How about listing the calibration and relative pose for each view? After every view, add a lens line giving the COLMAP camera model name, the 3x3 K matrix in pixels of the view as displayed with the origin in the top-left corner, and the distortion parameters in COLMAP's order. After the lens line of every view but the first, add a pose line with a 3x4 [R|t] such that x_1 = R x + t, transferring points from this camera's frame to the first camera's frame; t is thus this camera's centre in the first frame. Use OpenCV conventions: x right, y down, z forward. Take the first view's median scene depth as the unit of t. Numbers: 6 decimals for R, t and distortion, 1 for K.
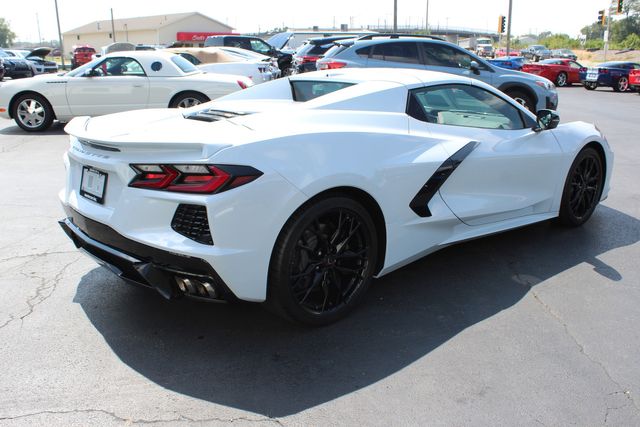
lens RADIAL K [[618.9, 0, 320.4], [0, 618.9, 230.4], [0, 0, 1]] dist [-0.144669, 0.150413]
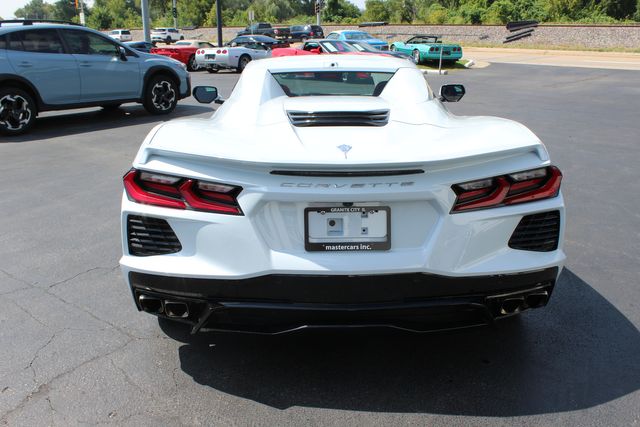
lens RADIAL K [[603.9, 0, 321.0], [0, 603.9, 231.9], [0, 0, 1]] dist [-0.145658, 0.140779]
pose [[0.651442, -0.248401, 0.716882, -0.393939], [0.221425, 0.965995, 0.133506, -0.075909], [-0.725668, 0.071765, 0.684292, 0.237080]]
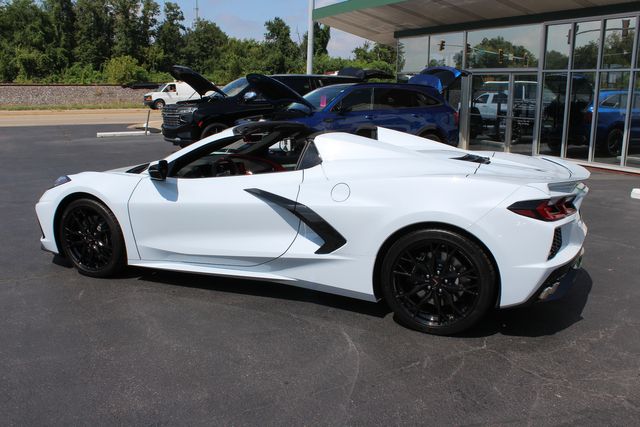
lens RADIAL K [[583.1, 0, 322.6], [0, 583.1, 236.9], [0, 0, 1]] dist [-0.150798, 0.140112]
pose [[-0.446097, -0.227542, 0.865576, -0.539552], [0.243345, 0.899867, 0.361971, -0.270027], [-0.861267, 0.372107, -0.346057, 0.855743]]
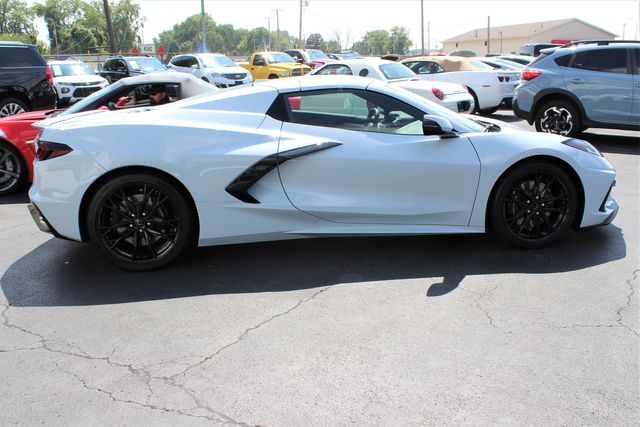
lens RADIAL K [[636.1, 0, 319.7], [0, 636.1, 236.7], [0, 0, 1]] dist [-0.149483, 0.156293]
pose [[0.822839, 0.137701, -0.551338, 0.463186], [-0.143146, 0.989138, 0.033409, -0.008696], [0.549950, 0.051431, 0.833612, 0.041503]]
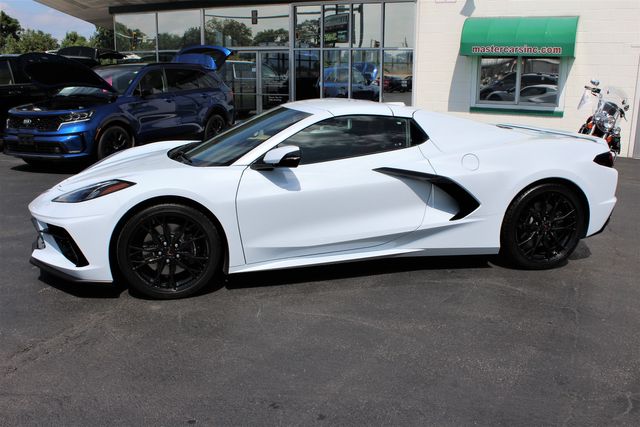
lens RADIAL K [[610.4, 0, 318.3], [0, 610.4, 235.6], [0, 0, 1]] dist [-0.138425, 0.129359]
pose [[-0.888277, -0.127446, 0.441272, -0.232402], [0.121680, 0.861111, 0.493642, -0.365794], [-0.442897, 0.492185, -0.749397, 1.198694]]
